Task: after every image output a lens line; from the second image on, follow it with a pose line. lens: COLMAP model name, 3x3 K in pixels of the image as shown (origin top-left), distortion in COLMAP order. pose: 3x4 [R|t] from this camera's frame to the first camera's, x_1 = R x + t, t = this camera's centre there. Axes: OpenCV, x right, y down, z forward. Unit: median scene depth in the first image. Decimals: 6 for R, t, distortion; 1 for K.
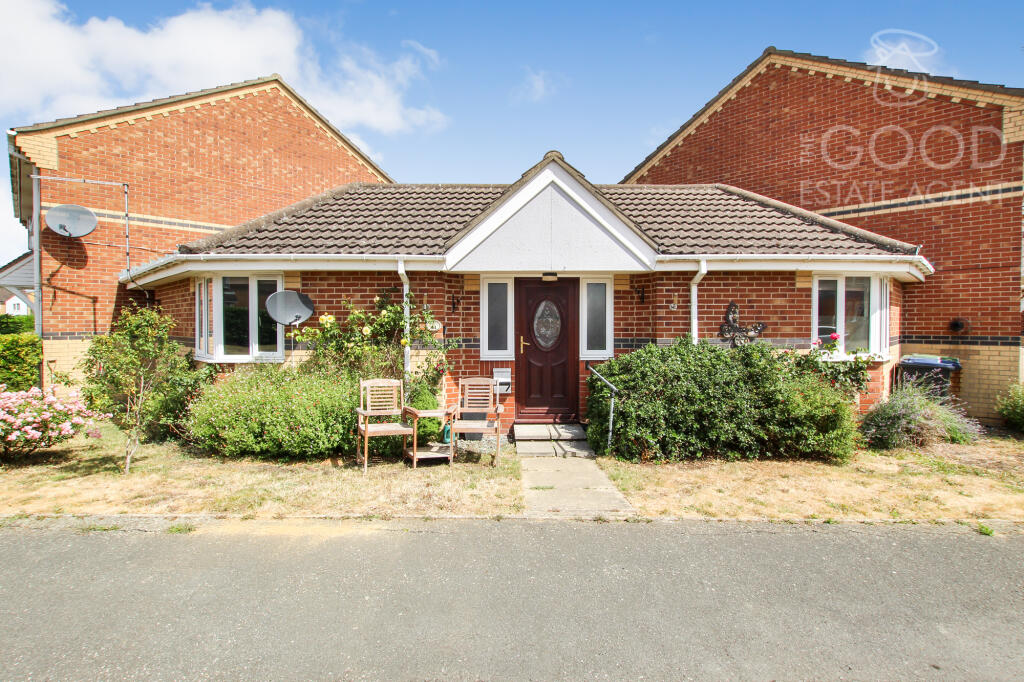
lens RADIAL K [[497.5, 0, 497.3], [0, 497.5, 341.4], [0, 0, 1]] dist [-0.009993, 0.000529]
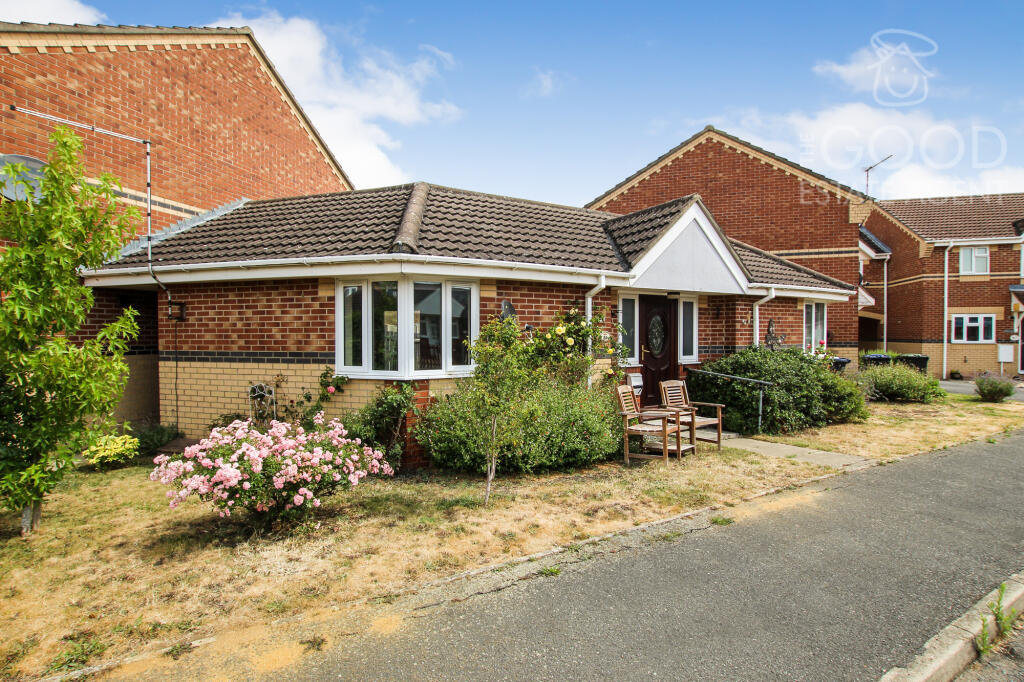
lens RADIAL K [[506.7, 0, 511.6], [0, 506.7, 356.6], [0, 0, 1]] dist [-0.035283, 0.008555]
pose [[0.867816, -0.023862, 0.496312, -0.589886], [0.020053, 0.999714, 0.013002, -0.003896], [-0.496480, -0.001330, 0.868047, 0.097429]]
